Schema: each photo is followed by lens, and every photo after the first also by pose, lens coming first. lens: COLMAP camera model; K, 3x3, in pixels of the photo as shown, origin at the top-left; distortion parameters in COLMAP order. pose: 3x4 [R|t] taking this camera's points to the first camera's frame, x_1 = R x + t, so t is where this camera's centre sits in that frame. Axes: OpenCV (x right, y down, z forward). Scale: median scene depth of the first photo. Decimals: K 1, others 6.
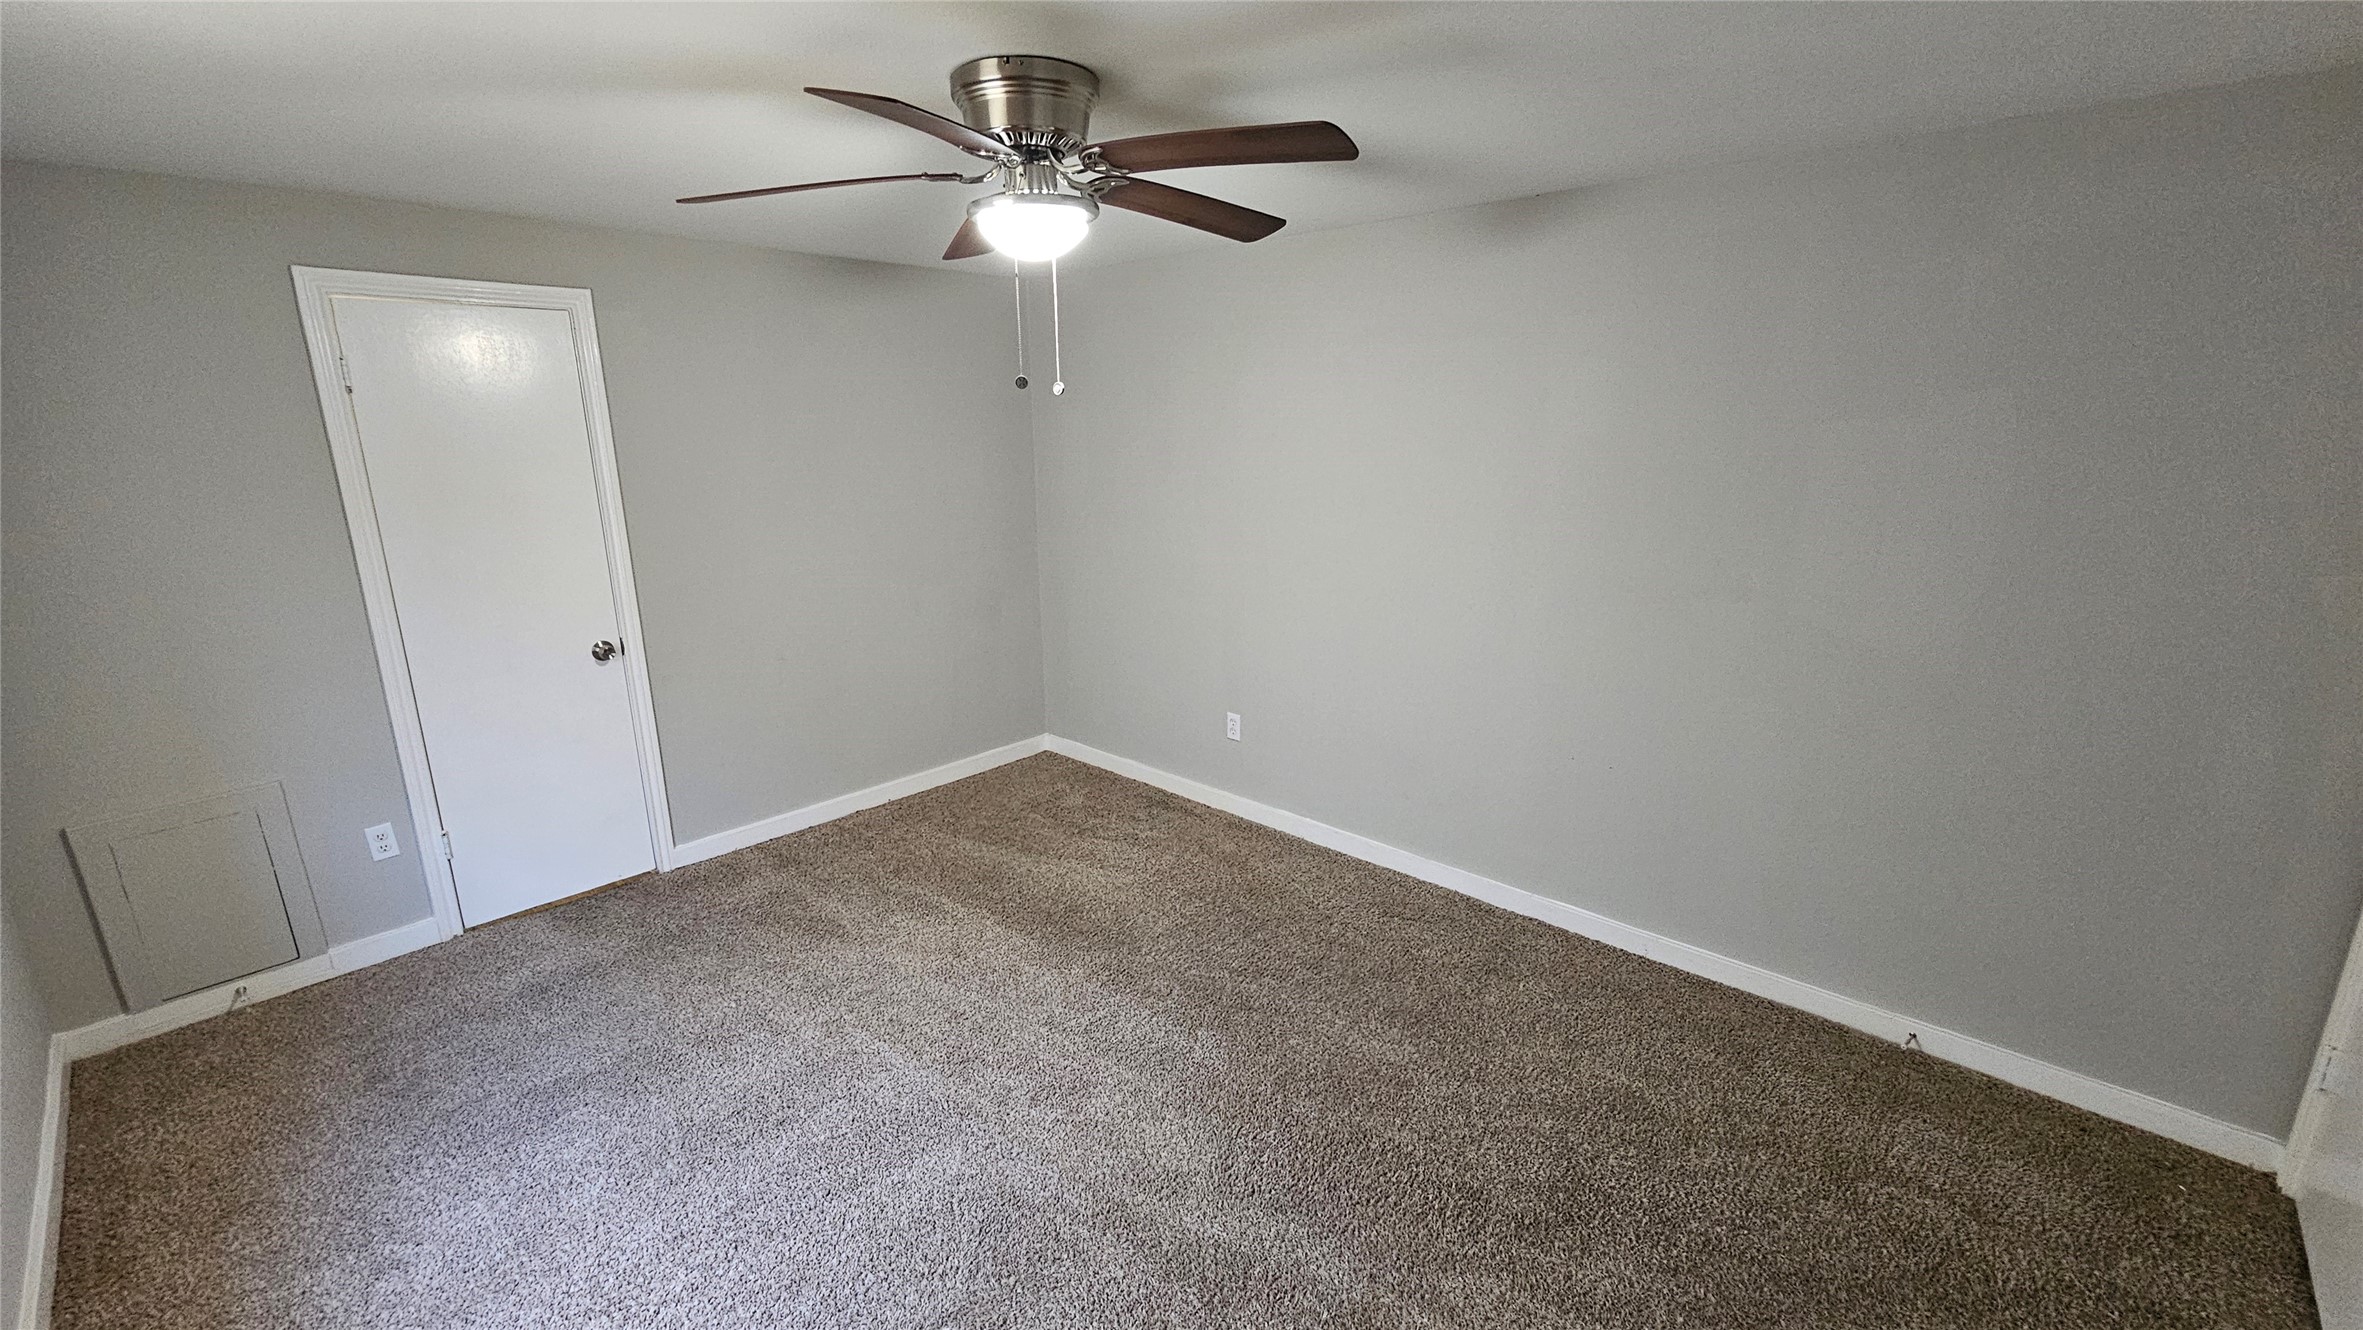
lens RADIAL K [[982.1, 0, 1181.5], [0, 982.1, 665.0], [0, 0, 1]] dist [-0.000327, -0.000132]
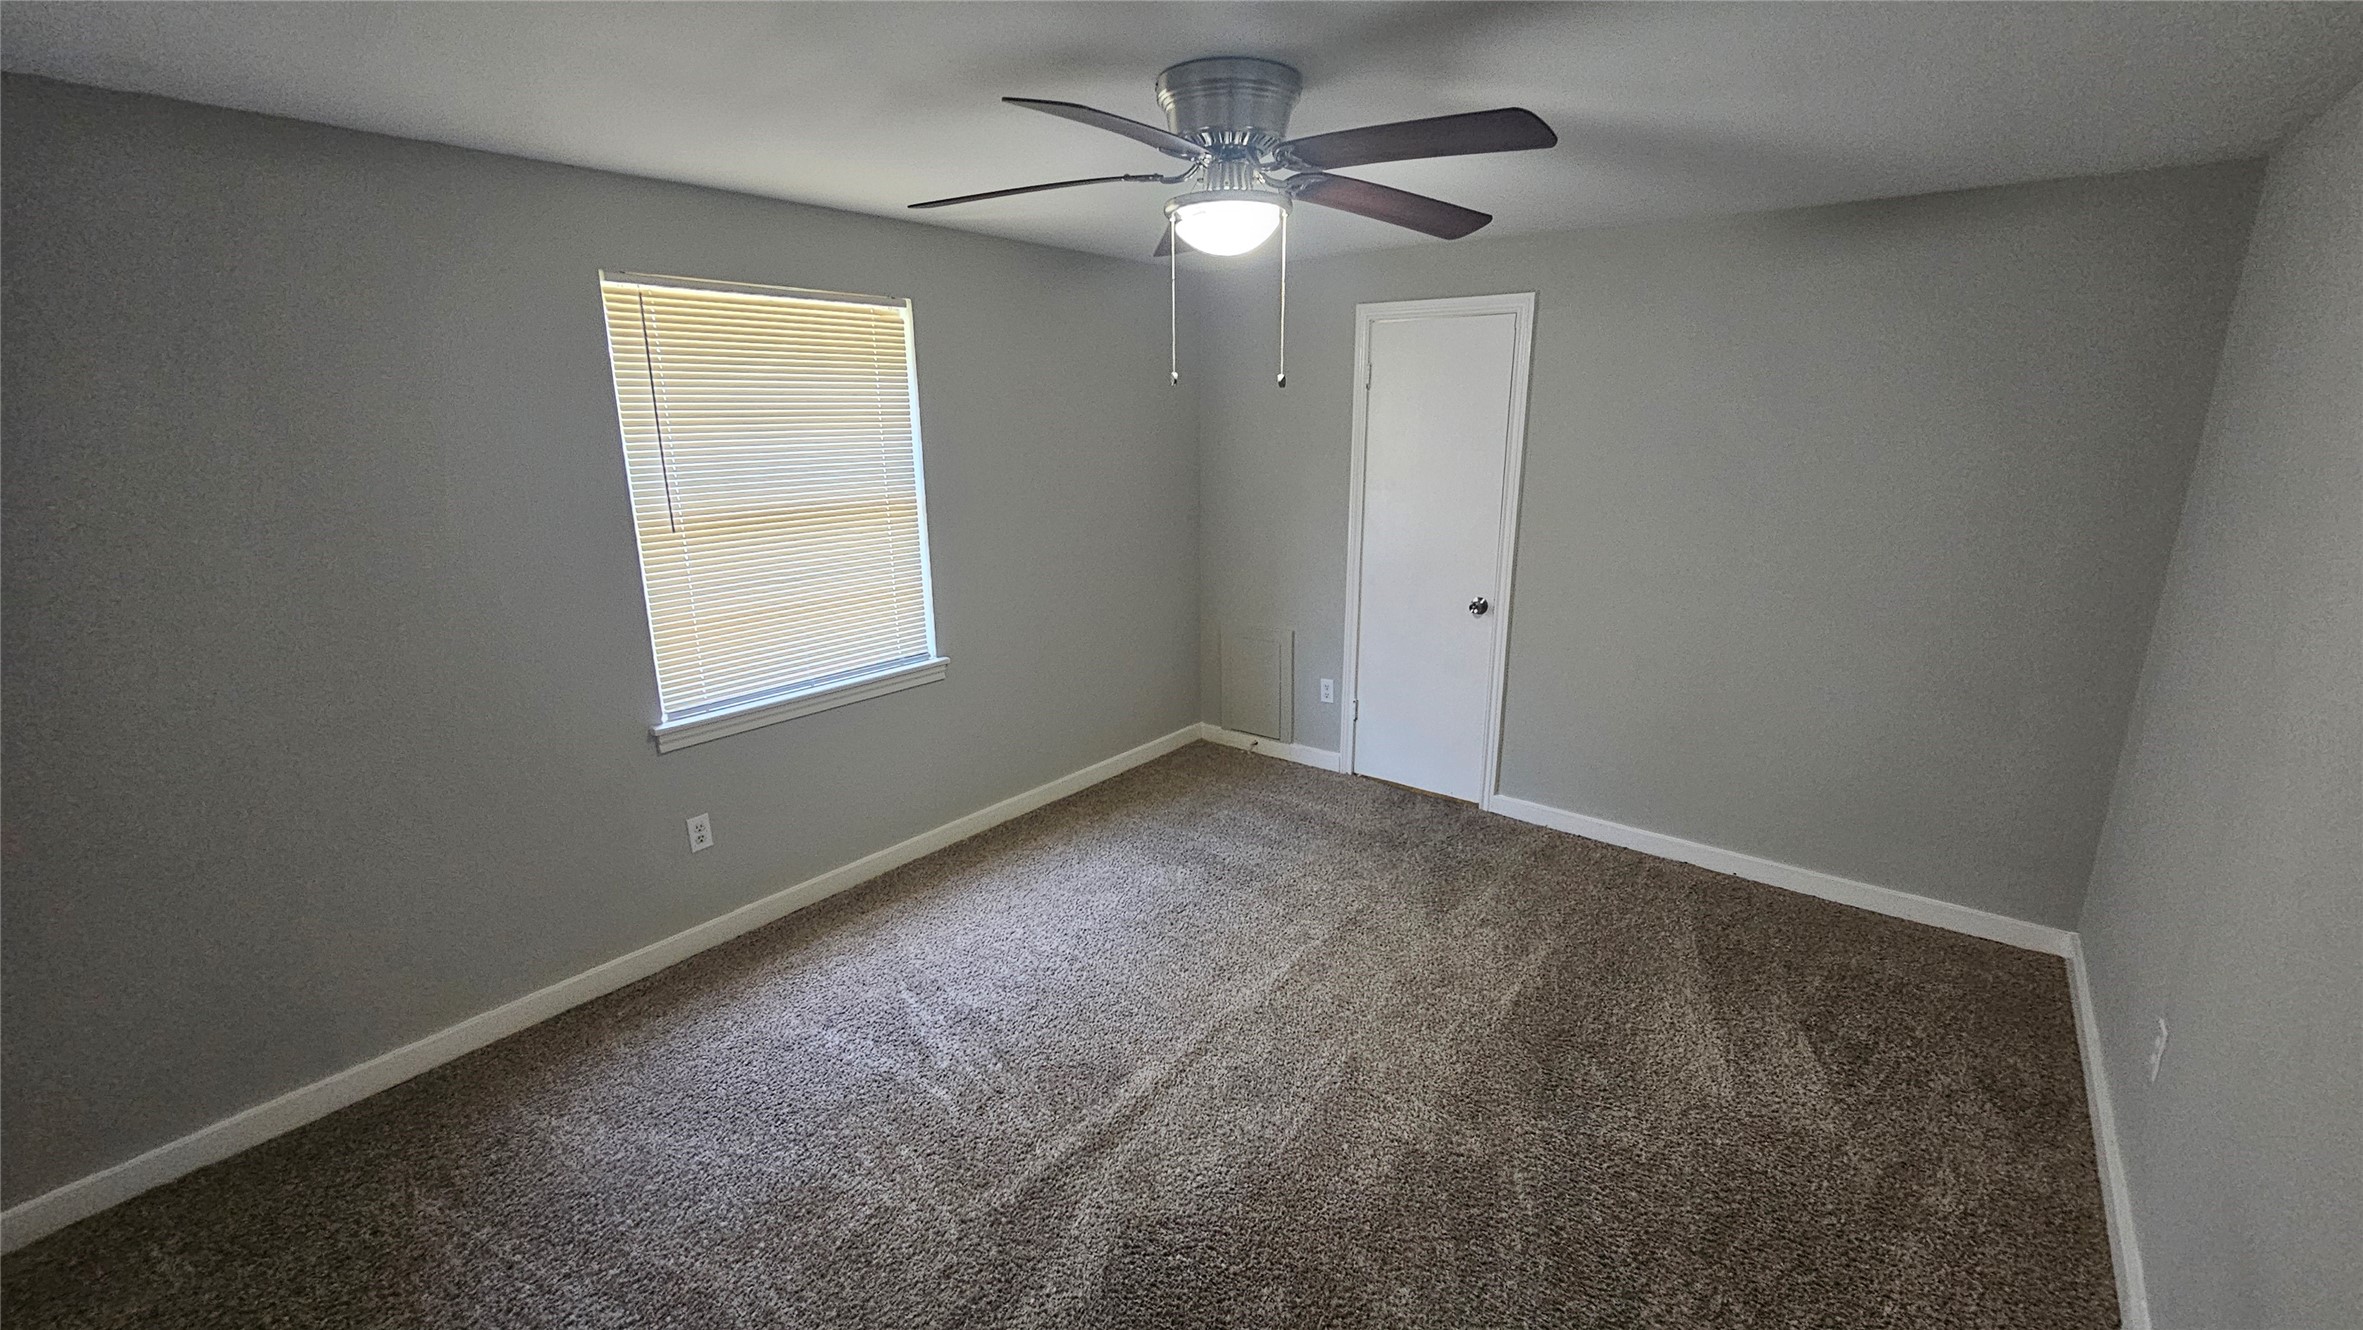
lens RADIAL K [[982.1, 0, 1181.5], [0, 982.1, 665.0], [0, 0, 1]] dist [-0.000327, -0.000132]
pose [[0.084711, 0.262690, -0.961155, 0.584907], [-0.249874, 0.939398, 0.234721, -0.149764], [0.964566, 0.220284, 0.145216, 0.556394]]
